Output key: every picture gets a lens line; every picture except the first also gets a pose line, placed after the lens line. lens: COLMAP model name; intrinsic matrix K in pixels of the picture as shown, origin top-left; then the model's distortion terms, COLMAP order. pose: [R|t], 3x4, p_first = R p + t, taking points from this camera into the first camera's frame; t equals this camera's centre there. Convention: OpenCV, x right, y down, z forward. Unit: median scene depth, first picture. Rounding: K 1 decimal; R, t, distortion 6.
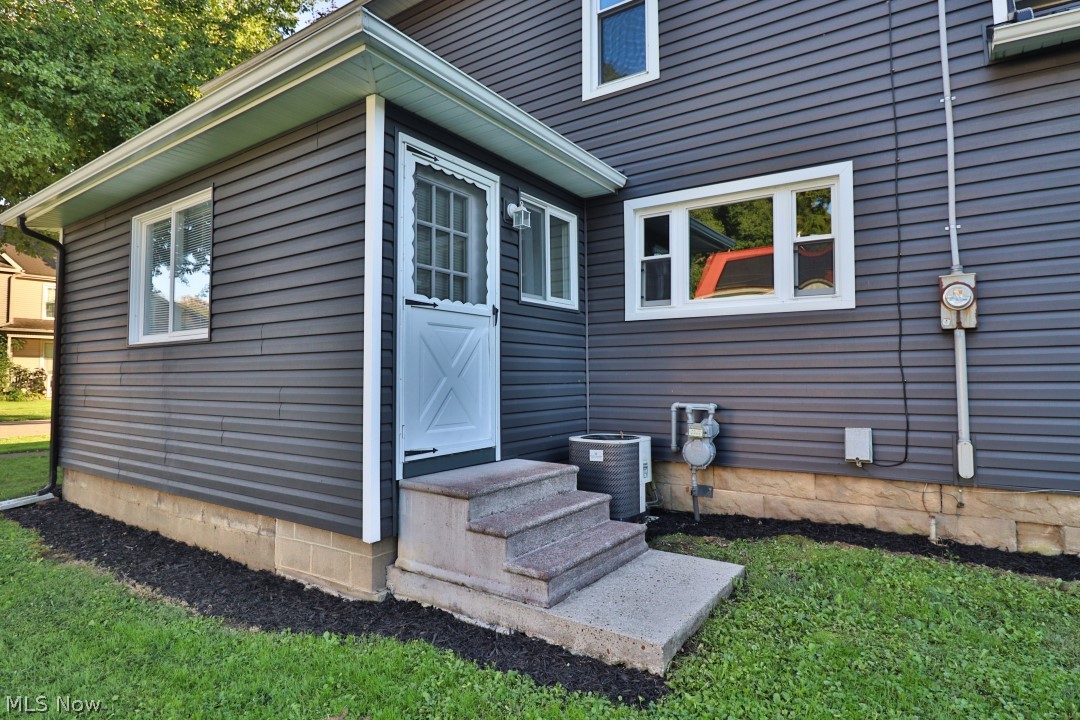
lens RADIAL K [[565.9, 0, 536.9], [0, 565.9, 344.8], [0, 0, 1]] dist [-0.012004, -0.000665]
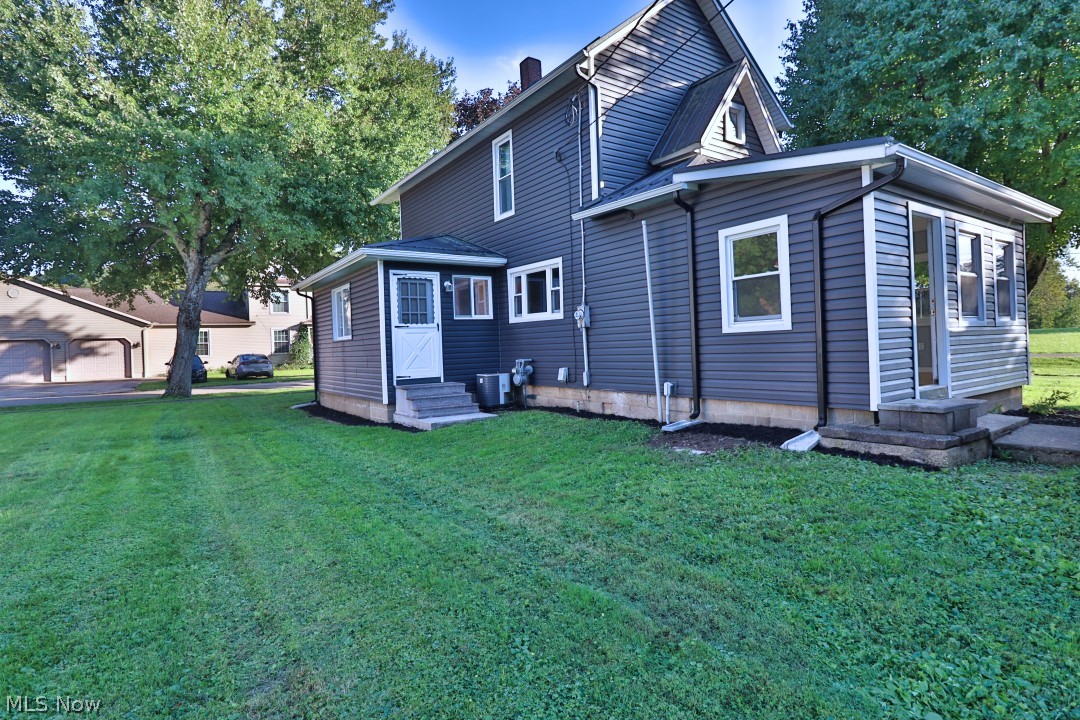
lens RADIAL K [[549.4, 0, 549.2], [0, 549.4, 344.7], [0, 0, 1]] dist [-0.014846, -0.000201]
pose [[0.936798, -0.028677, -0.348692, 1.240442], [0.049266, 0.997517, 0.050319, -0.070333], [0.346384, -0.064317, 0.935885, -1.159519]]
